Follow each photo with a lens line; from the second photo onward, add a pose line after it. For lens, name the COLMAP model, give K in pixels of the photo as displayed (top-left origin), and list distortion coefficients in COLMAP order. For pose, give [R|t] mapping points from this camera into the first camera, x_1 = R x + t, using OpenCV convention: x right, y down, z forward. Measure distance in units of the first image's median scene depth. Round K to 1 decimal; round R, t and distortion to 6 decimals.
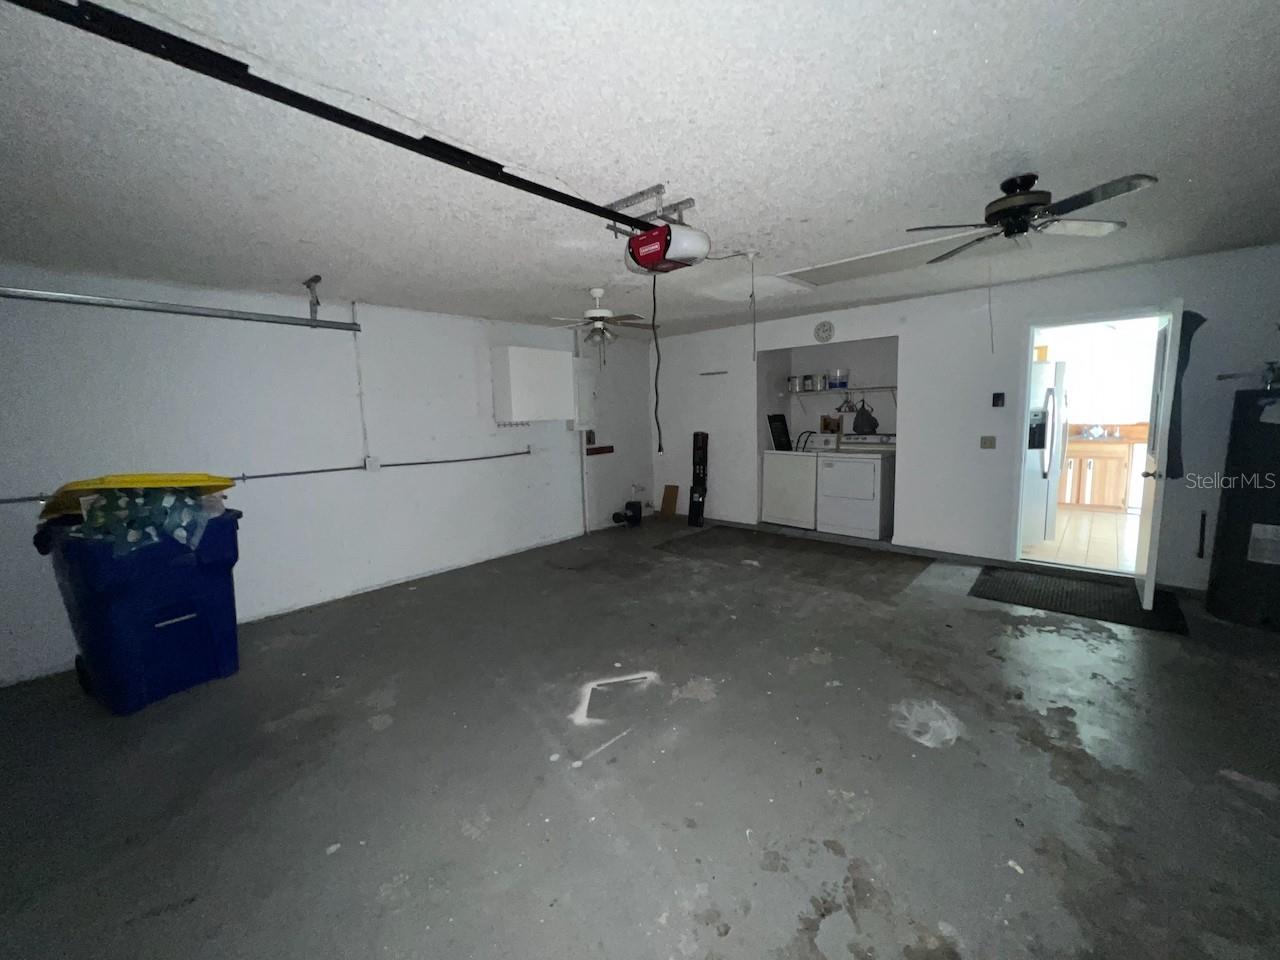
lens RADIAL K [[512.6, 0, 637.6], [0, 512.6, 476.6], [0, 0, 1]] dist [-0.001700, 0.000006]
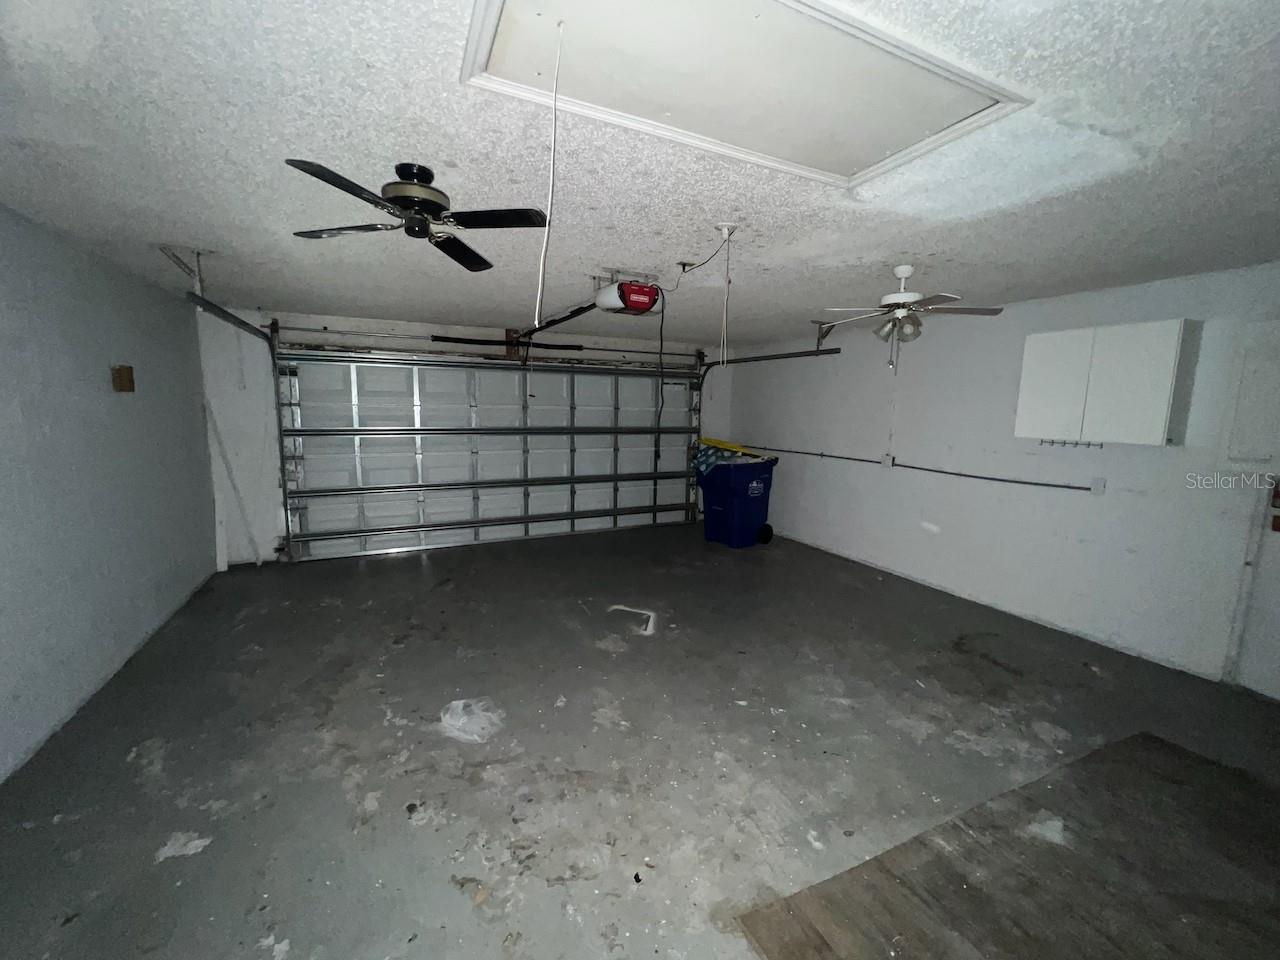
lens RADIAL K [[512.6, 0, 637.6], [0, 512.6, 476.6], [0, 0, 1]] dist [-0.001700, 0.000006]
pose [[-0.365830, 0.145570, -0.919227, 1.102528], [-0.127548, 0.970530, 0.204456, -0.229322], [0.921900, 0.192041, -0.336482, 1.296473]]
